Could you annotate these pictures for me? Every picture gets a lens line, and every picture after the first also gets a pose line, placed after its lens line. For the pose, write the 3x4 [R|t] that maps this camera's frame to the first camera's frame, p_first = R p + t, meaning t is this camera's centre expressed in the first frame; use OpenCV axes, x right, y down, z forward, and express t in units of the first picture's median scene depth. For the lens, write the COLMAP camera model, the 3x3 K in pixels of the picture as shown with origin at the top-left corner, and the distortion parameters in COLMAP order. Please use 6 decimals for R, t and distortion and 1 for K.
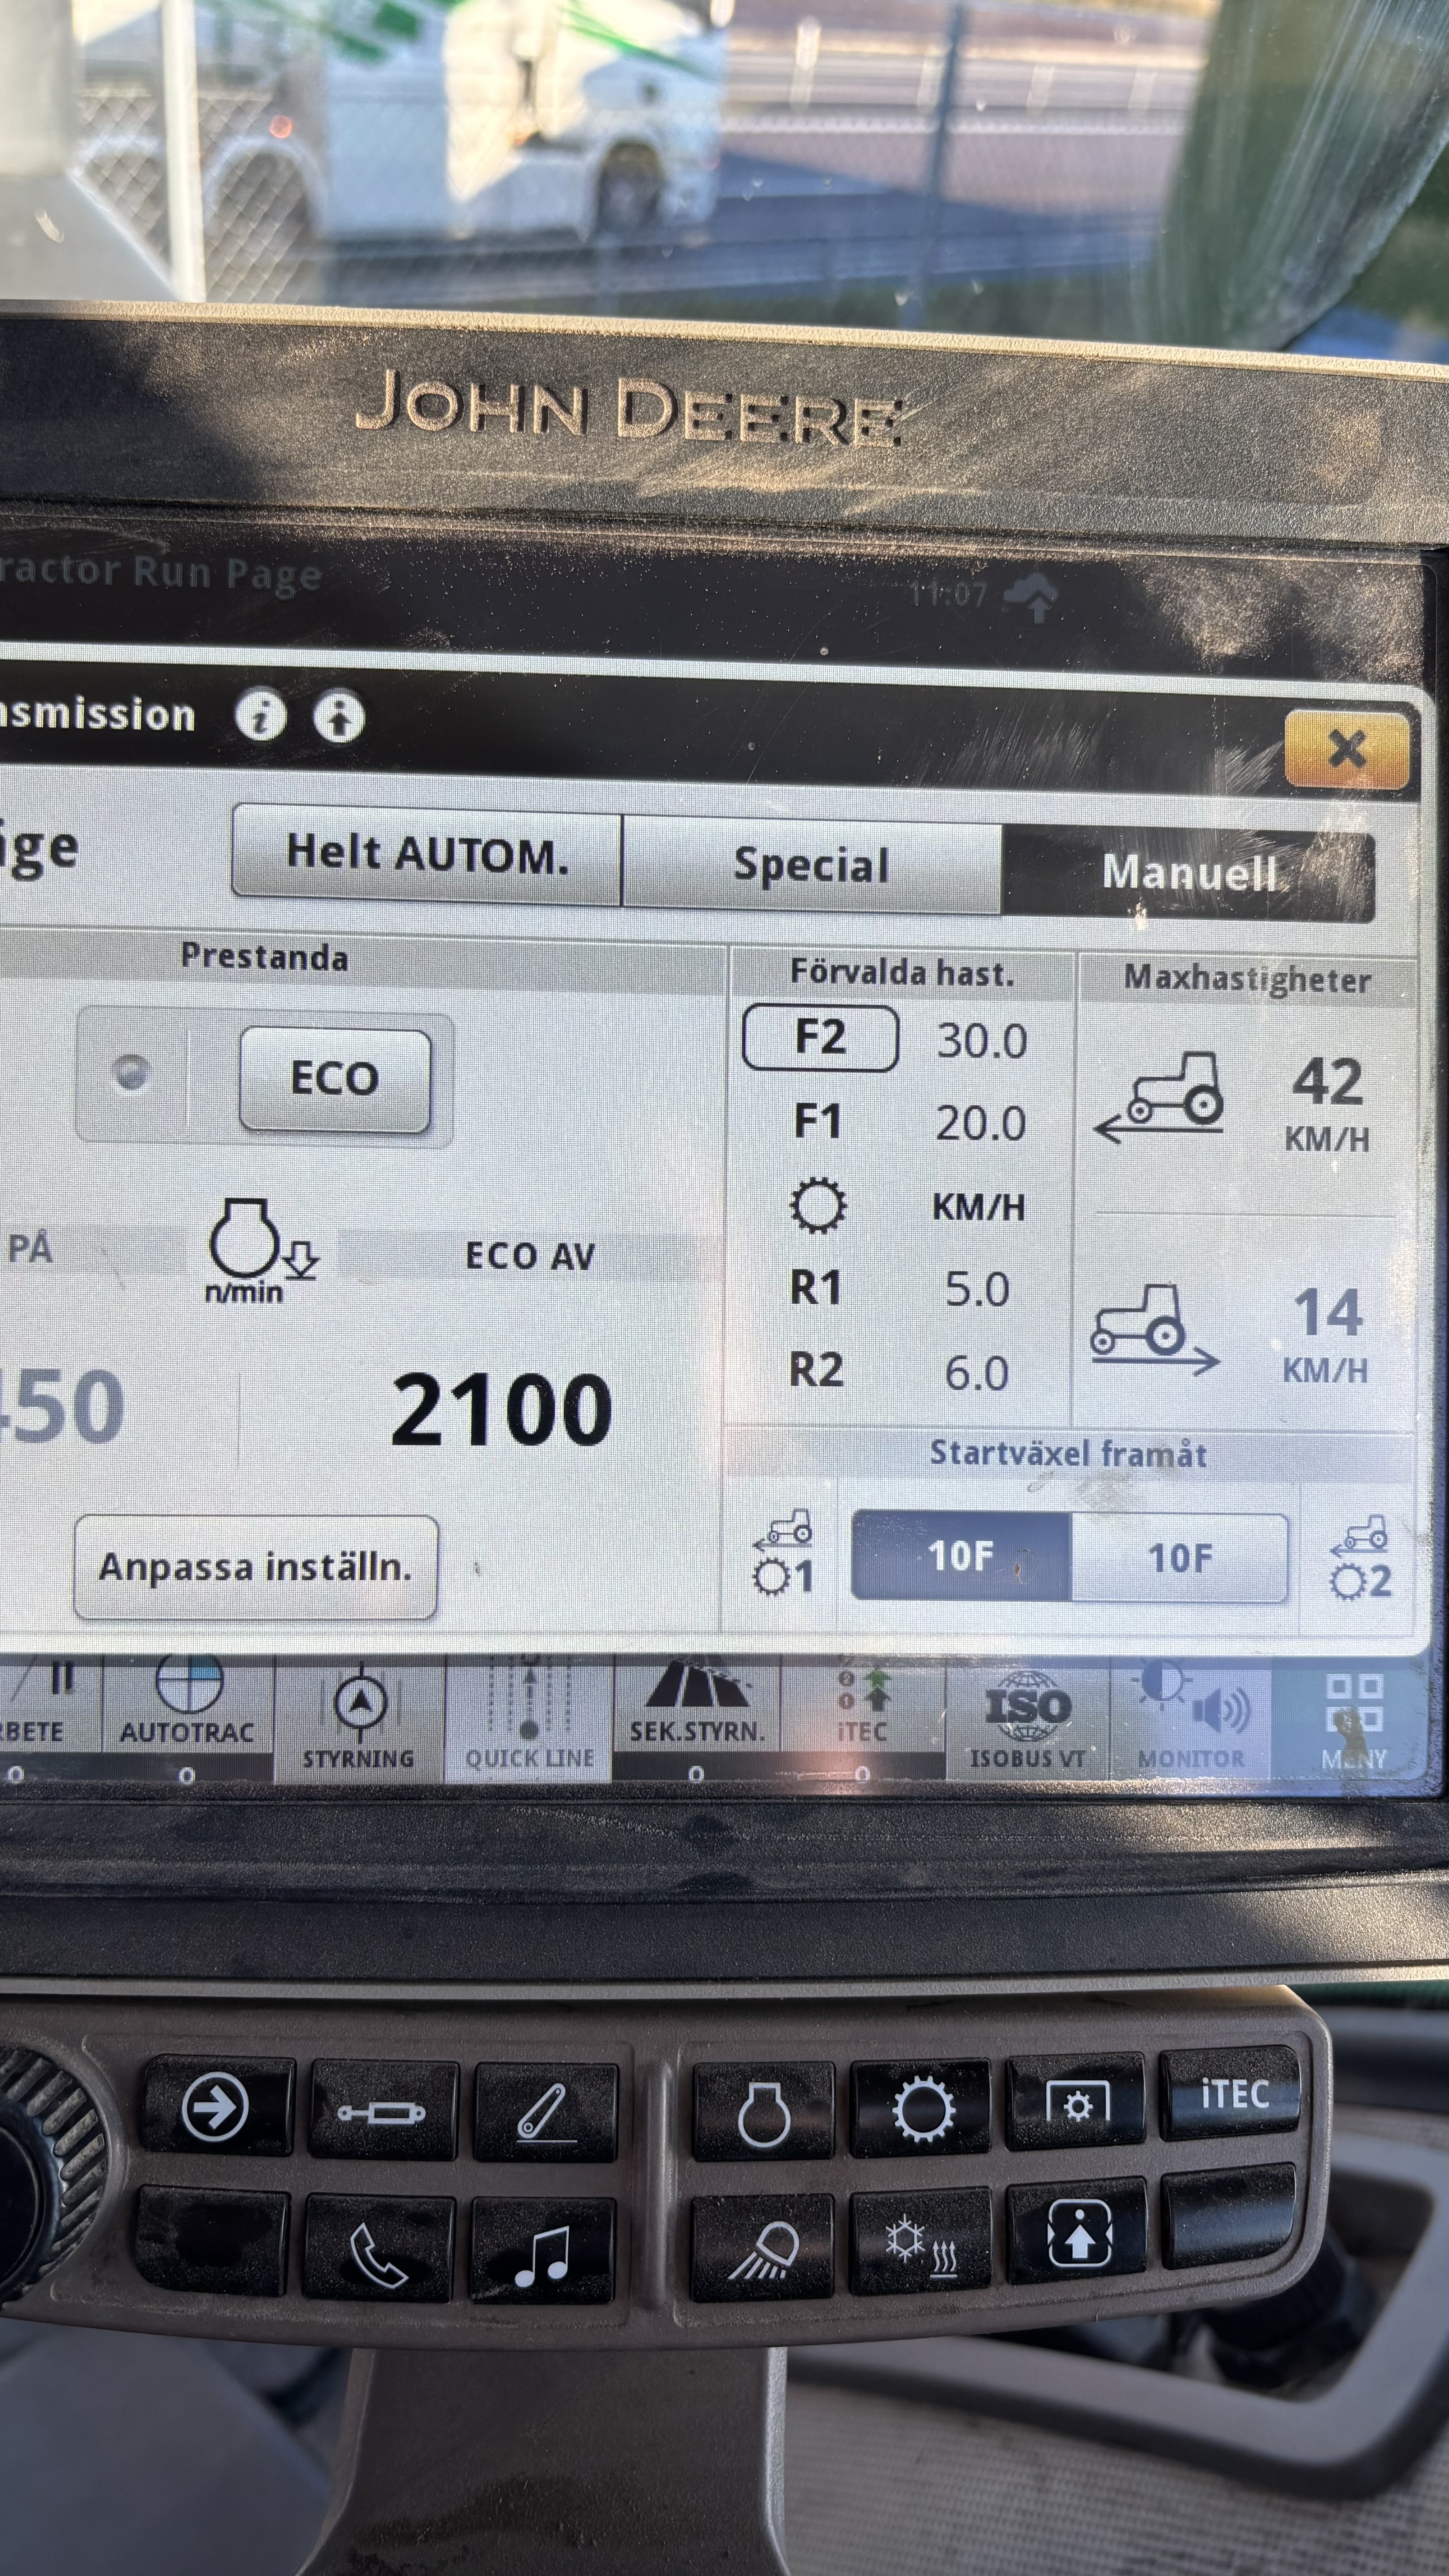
lens RADIAL K [[1959.1, 0, 718.3], [0, 1959.1, 1297.6], [0, 0, 1]] dist [0.003548, 0.009696]
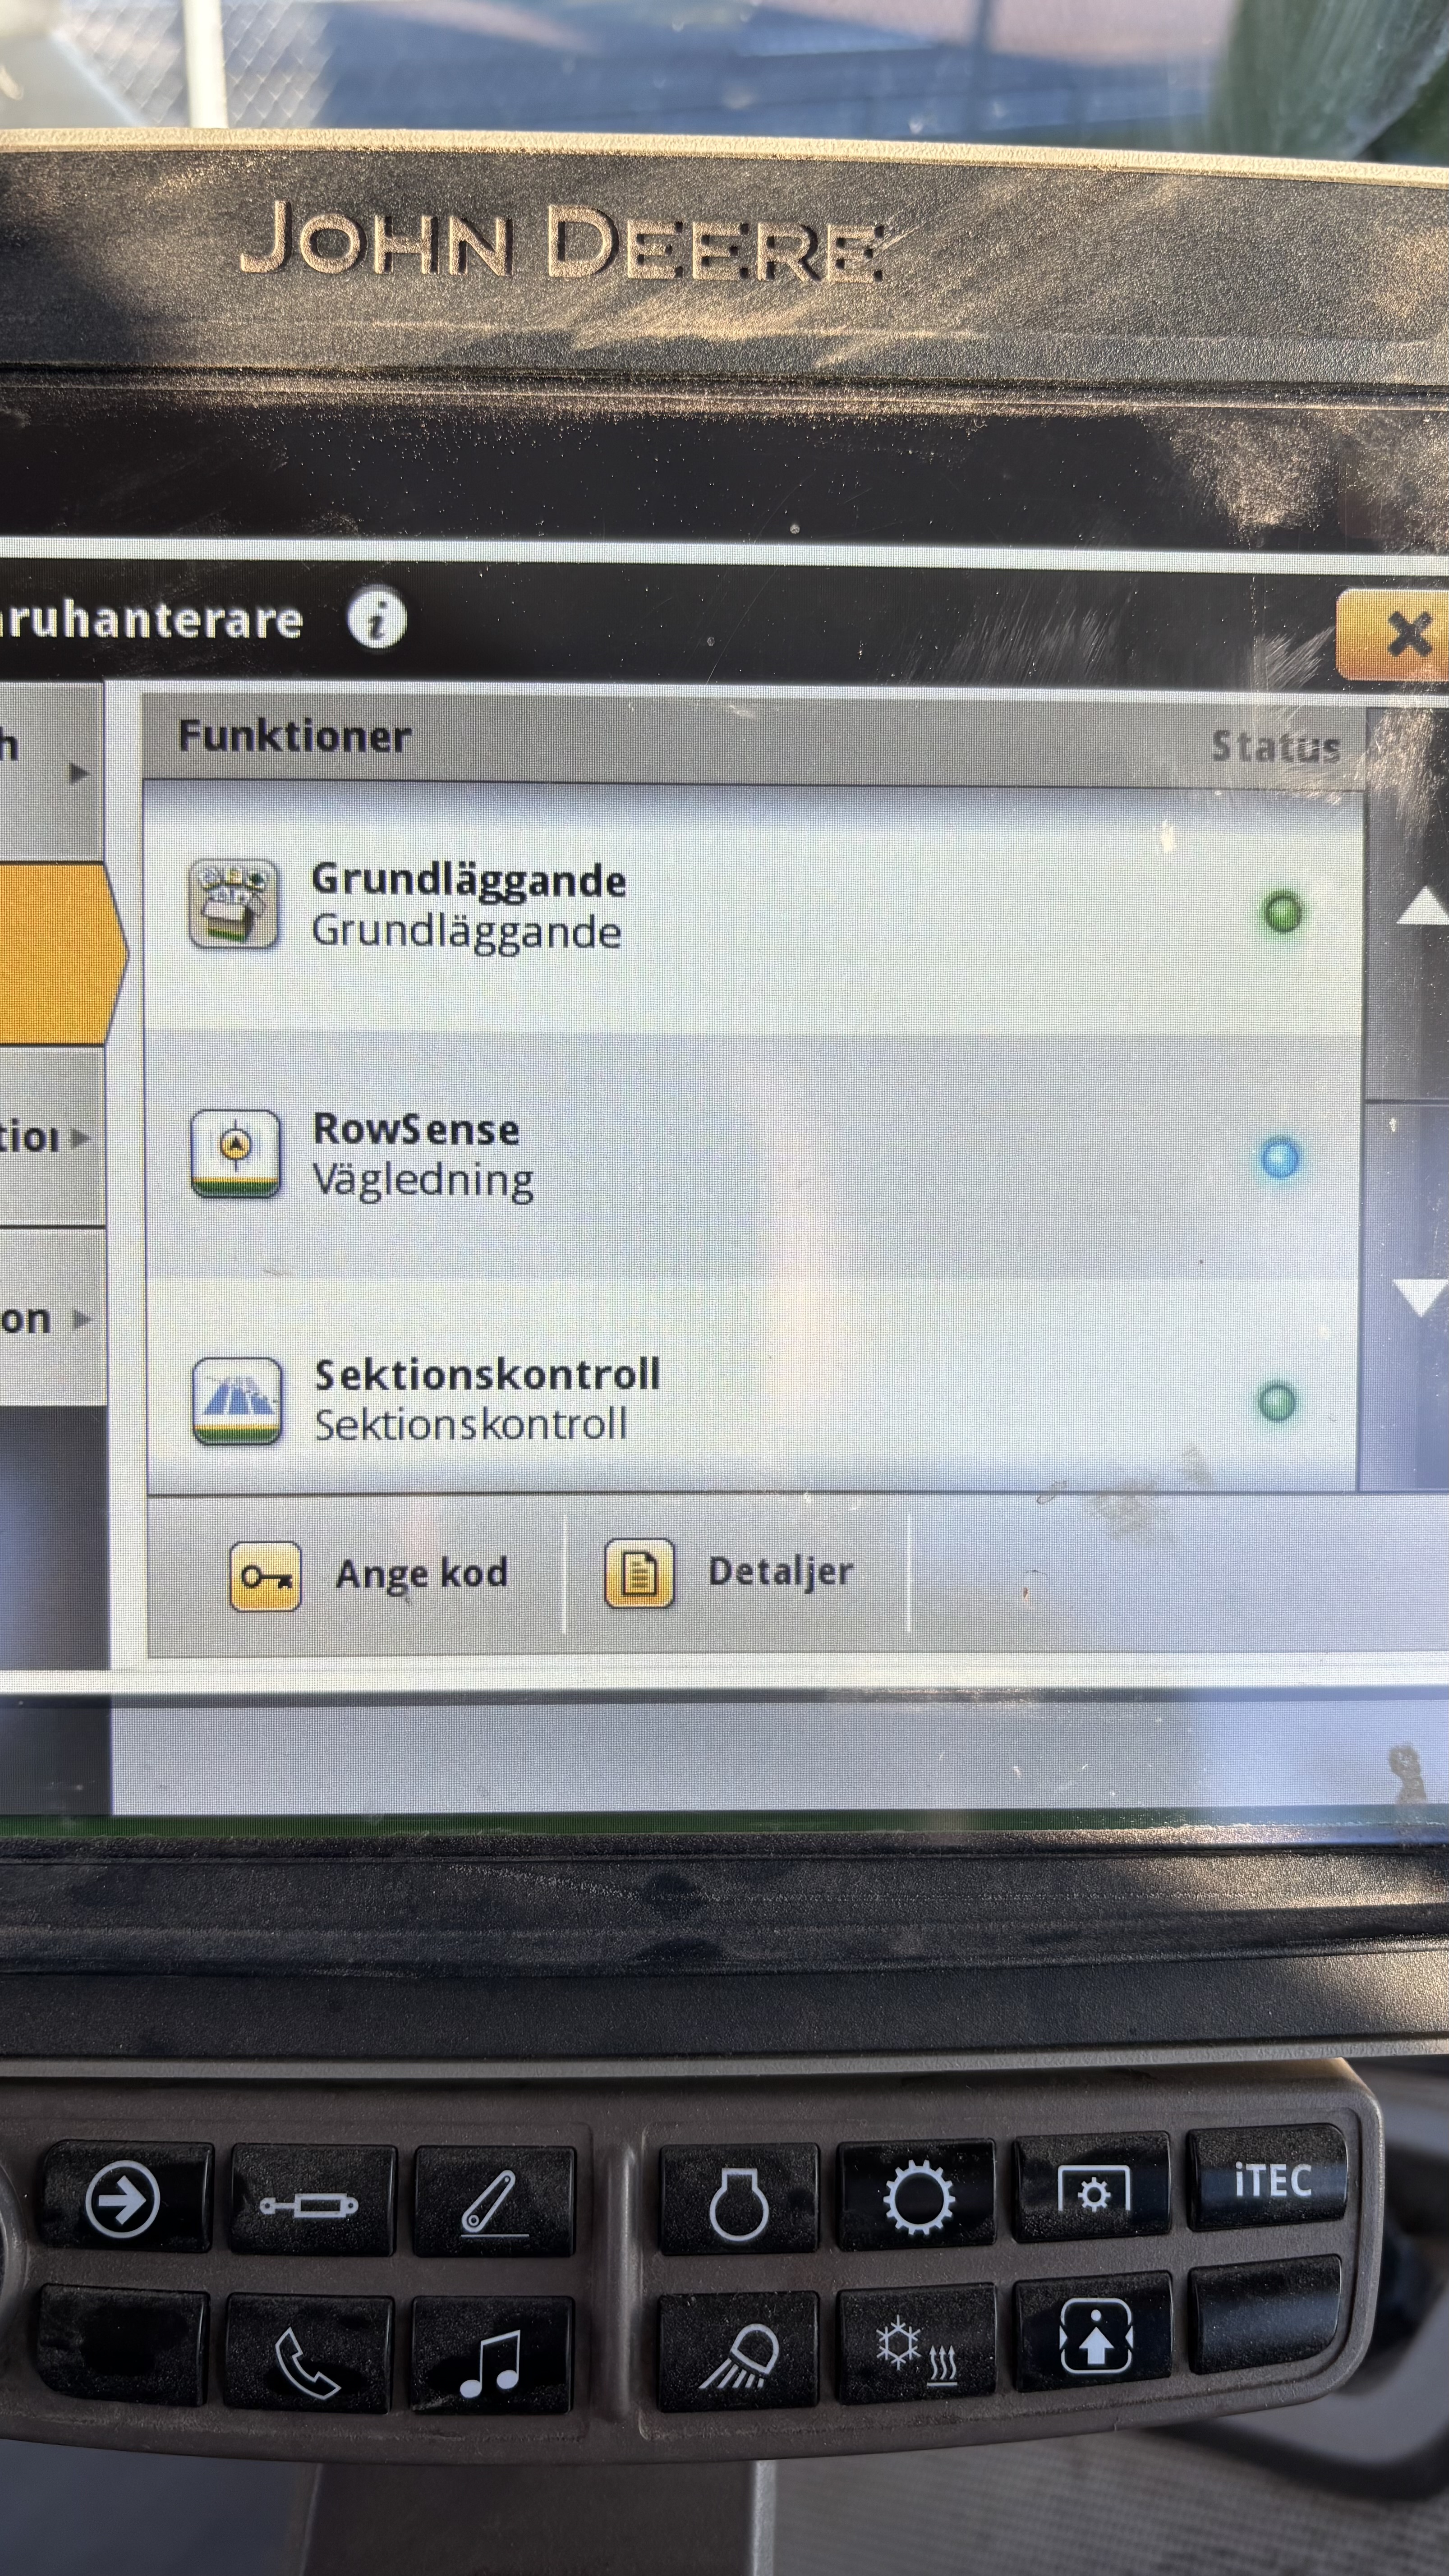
lens RADIAL K [[1959.1, 0, 723.7], [0, 1959.1, 1291.6], [0, 0, 1]] dist [0.003548, 0.009696]
pose [[0.999658, -0.009092, -0.024535, 0.041436], [0.010256, 0.998807, 0.047743, -0.038892], [0.024072, -0.047978, 0.998558, 0.130045]]
